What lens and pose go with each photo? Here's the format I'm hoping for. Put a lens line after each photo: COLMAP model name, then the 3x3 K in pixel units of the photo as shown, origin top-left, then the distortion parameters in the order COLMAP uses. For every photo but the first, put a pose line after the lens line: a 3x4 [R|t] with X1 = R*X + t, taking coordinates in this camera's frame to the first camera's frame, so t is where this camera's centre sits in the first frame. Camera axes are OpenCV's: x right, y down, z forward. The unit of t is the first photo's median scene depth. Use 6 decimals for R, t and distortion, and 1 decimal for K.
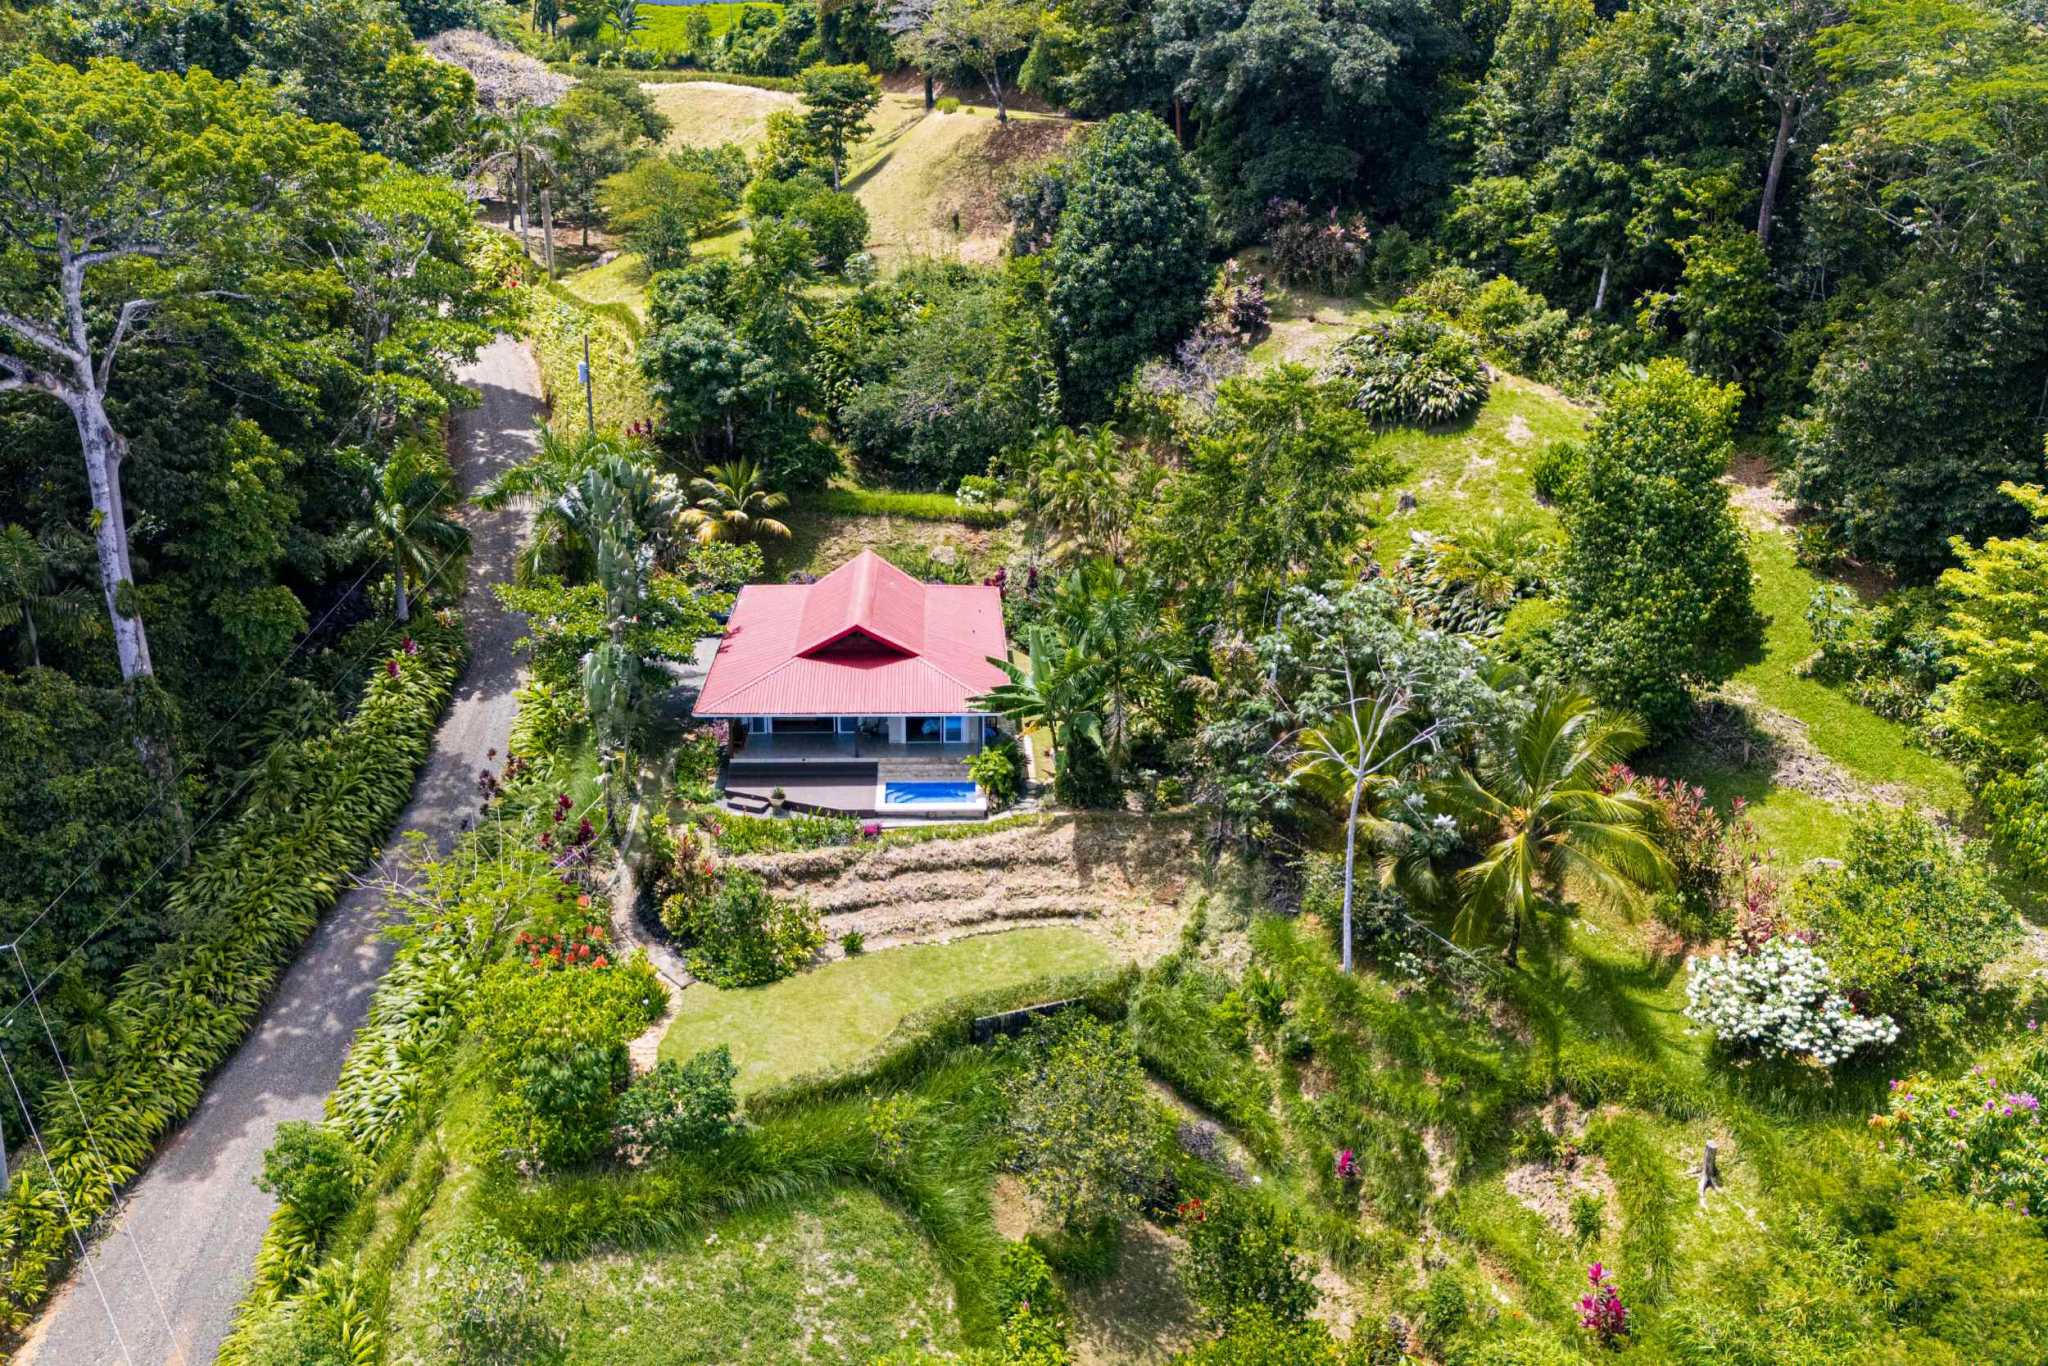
lens RADIAL K [[1787.4, 0, 1033.4], [0, 1787.4, 679.7], [0, 0, 1]] dist [0.080604, -0.093379]
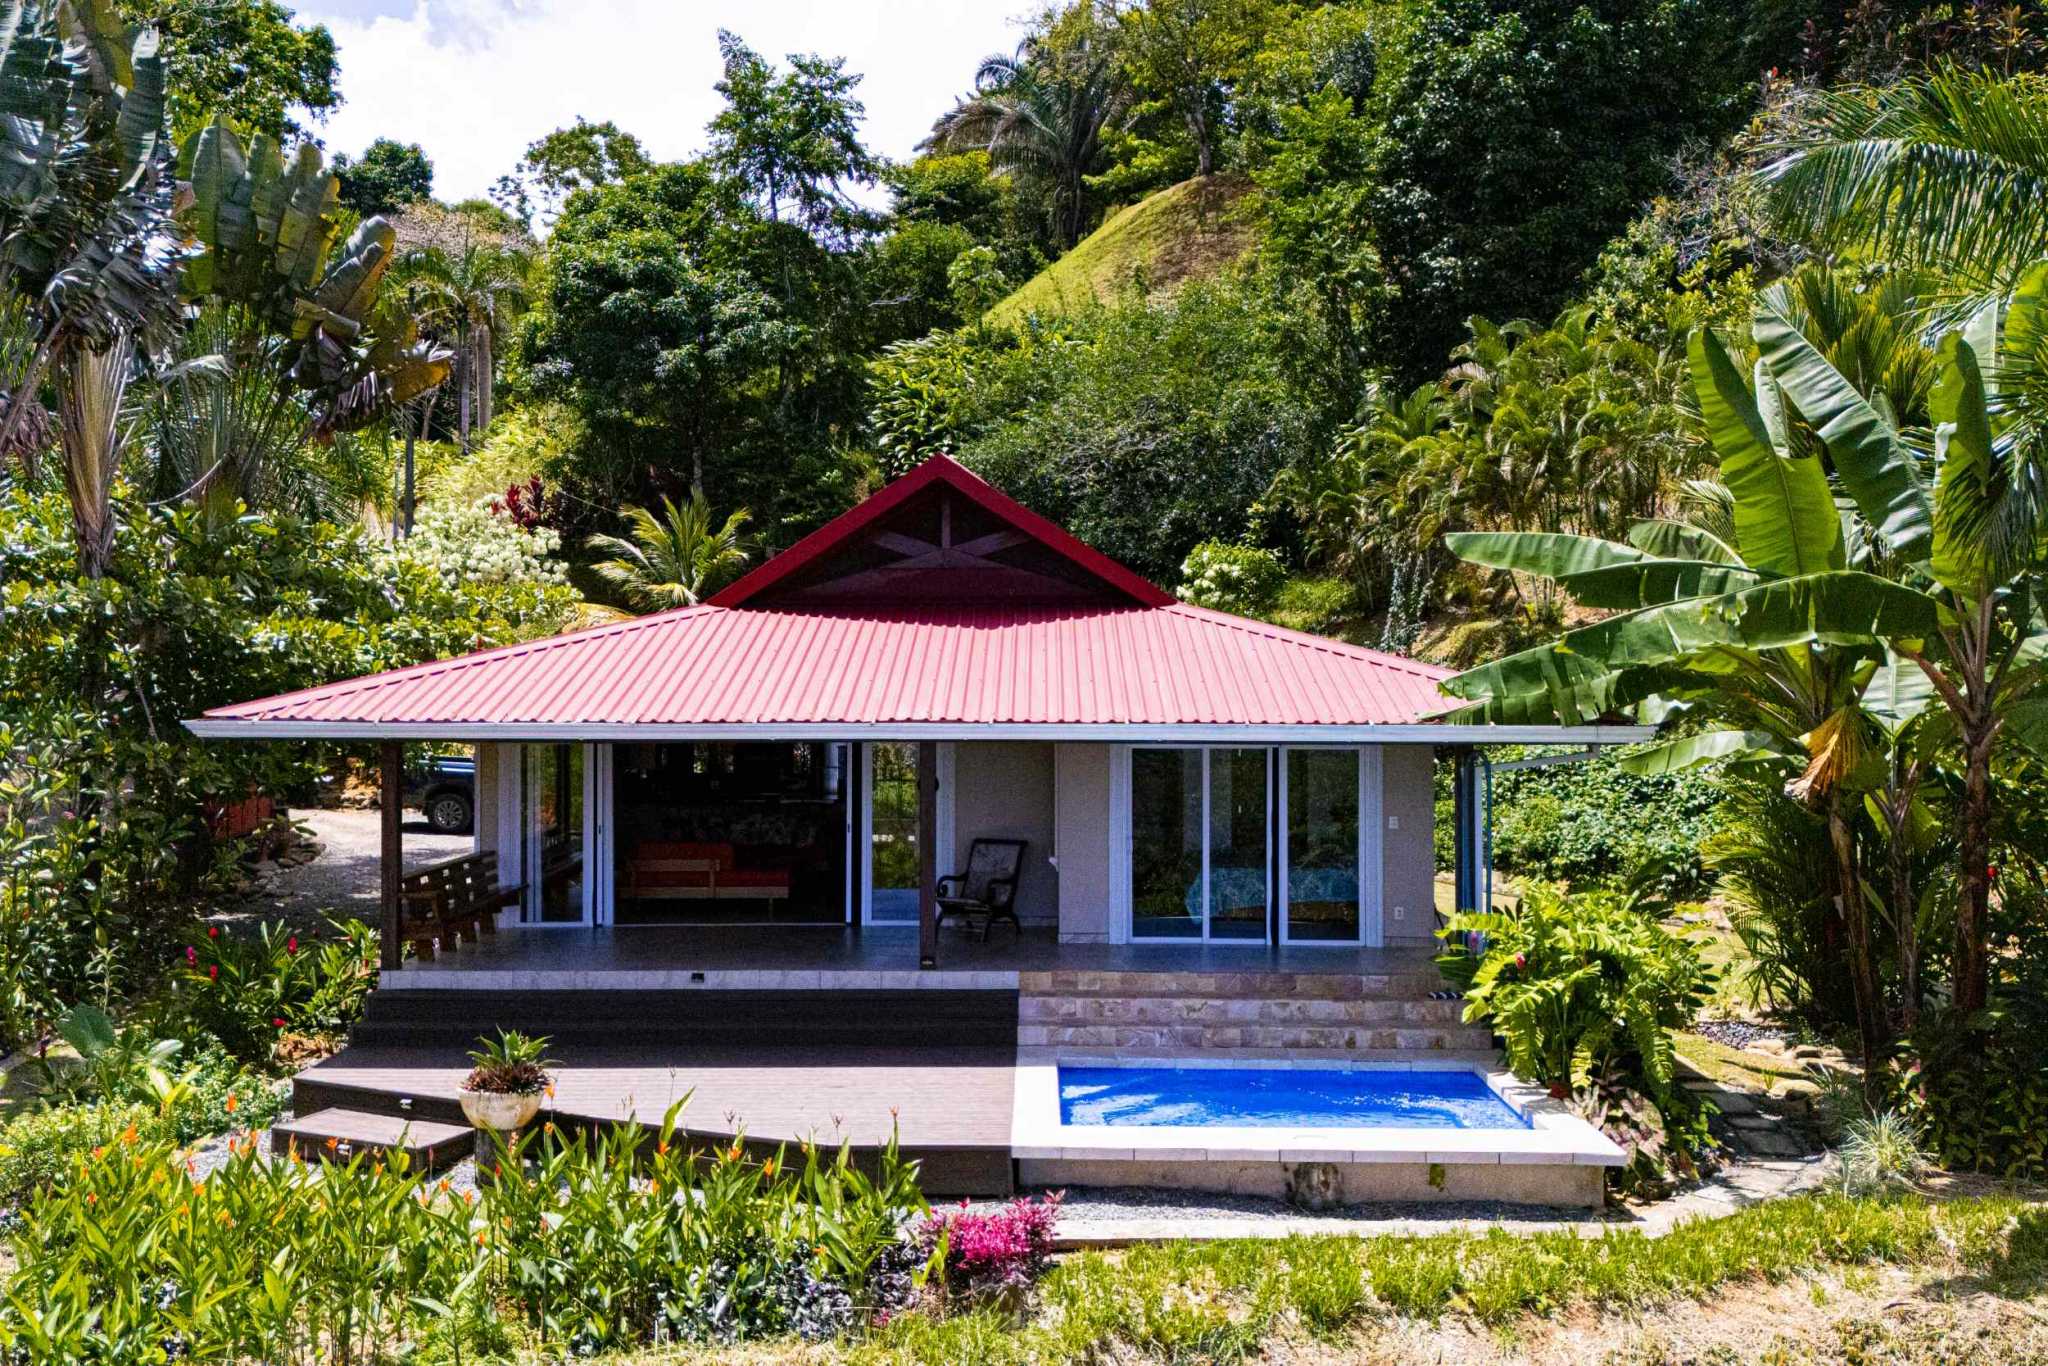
lens RADIAL K [[1787.4, 0, 1022.7], [0, 1787.4, 683.4], [0, 0, 1]] dist [0.080604, -0.093379]
pose [[0.997999, -0.011924, -0.062095, -0.076983], [-0.008167, 0.949523, -0.313590, 0.086688], [0.062700, 0.313470, 0.947526, 0.826967]]
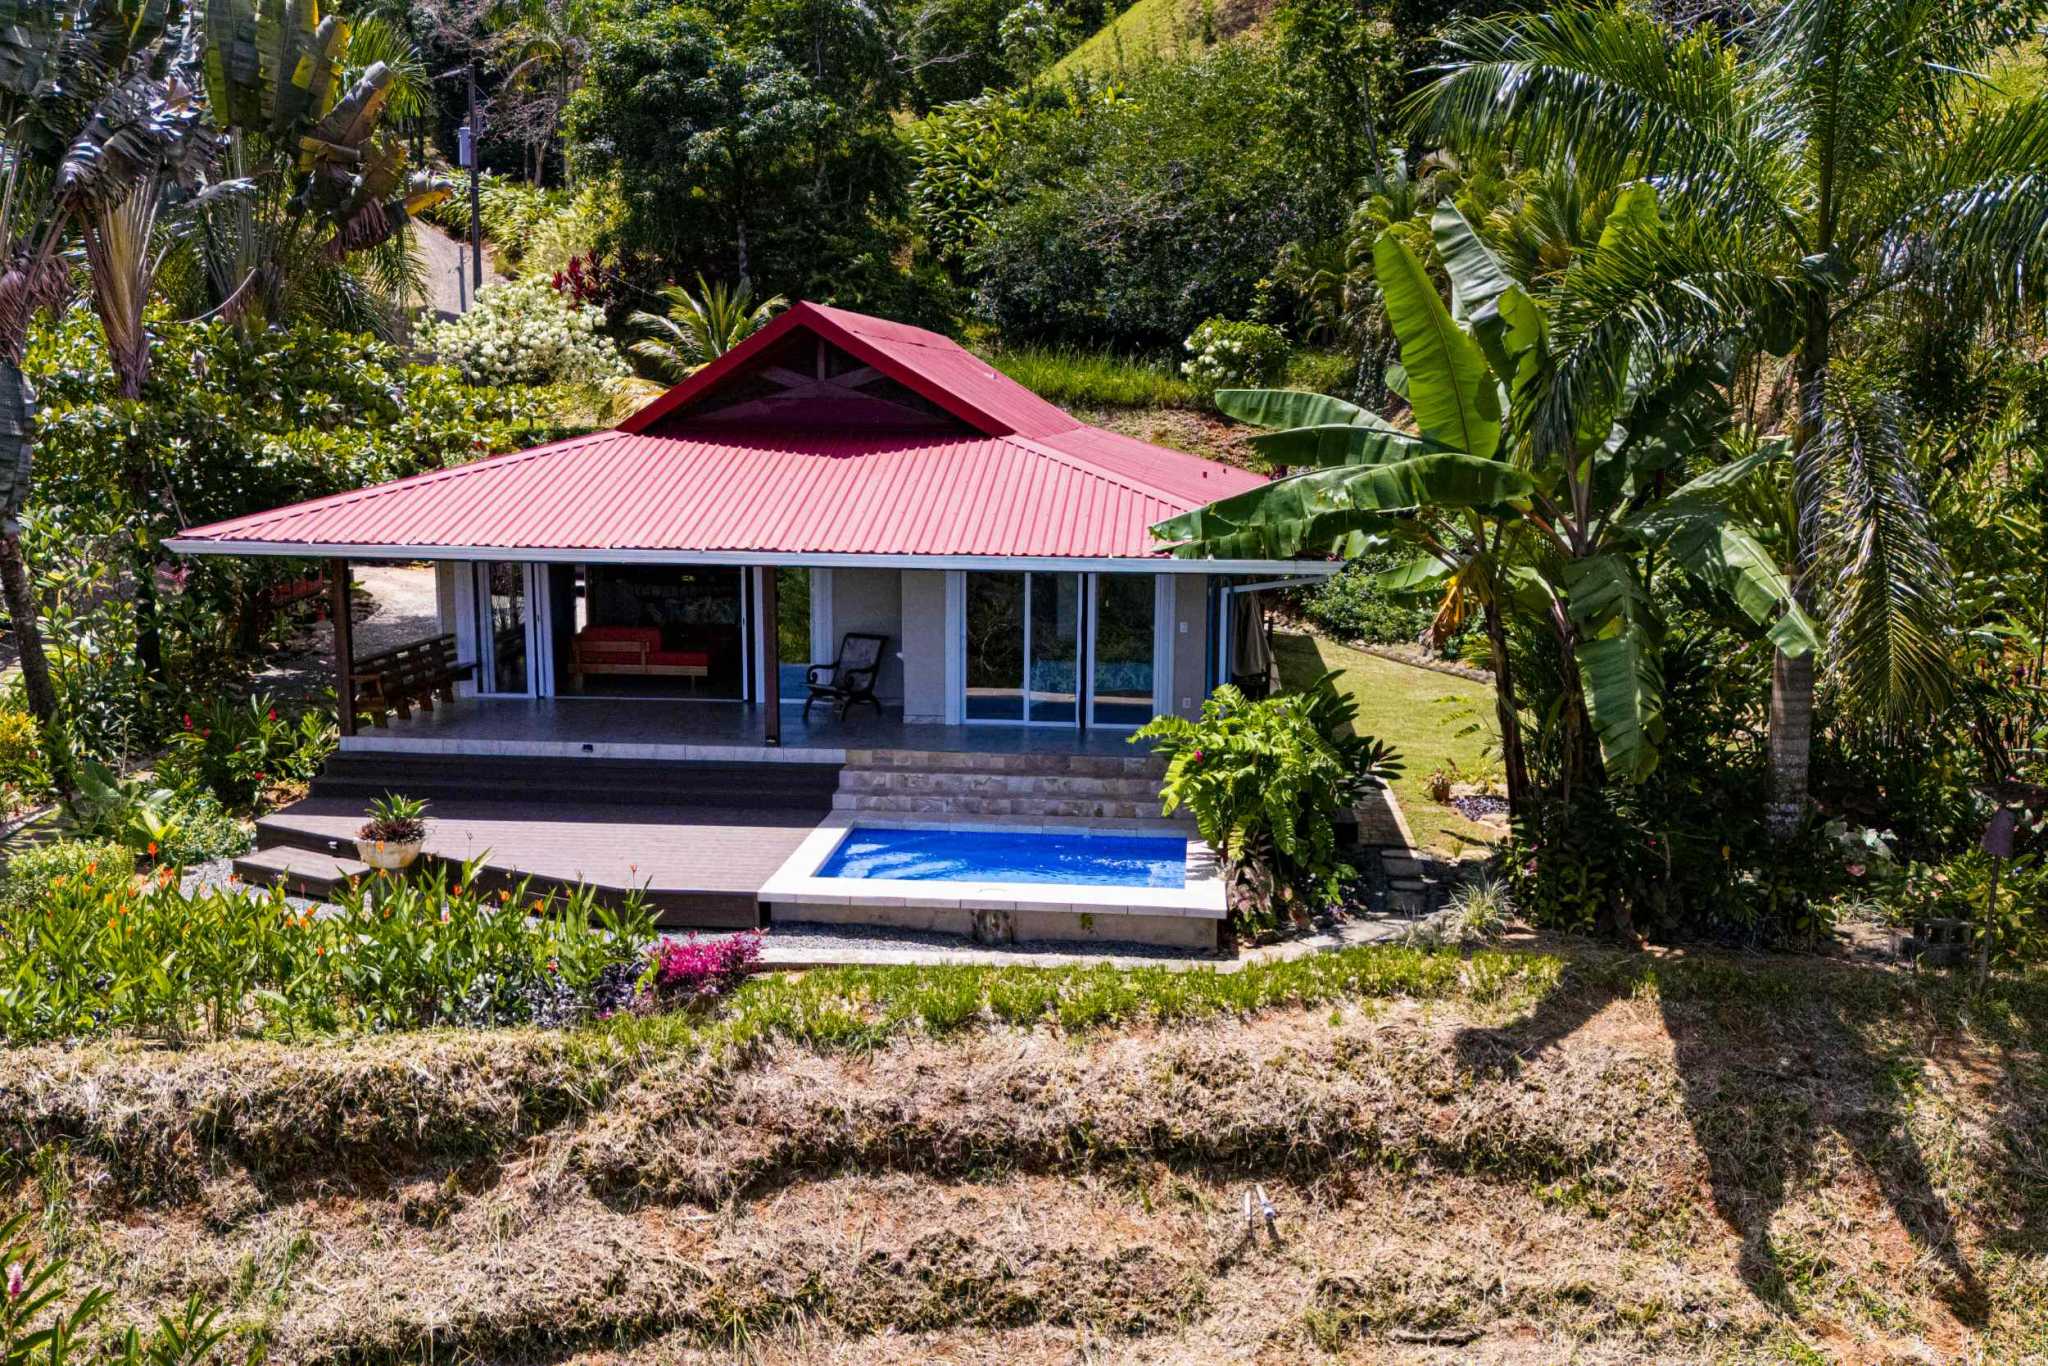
lens RADIAL K [[1787.4, 0, 1020.8], [0, 1787.4, 685.8], [0, 0, 1]] dist [0.080604, -0.093379]
pose [[0.988542, 0.015530, -0.150144, -0.018815], [-0.040152, 0.985911, -0.162380, 0.084202], [0.145507, 0.166548, 0.975238, 0.782039]]
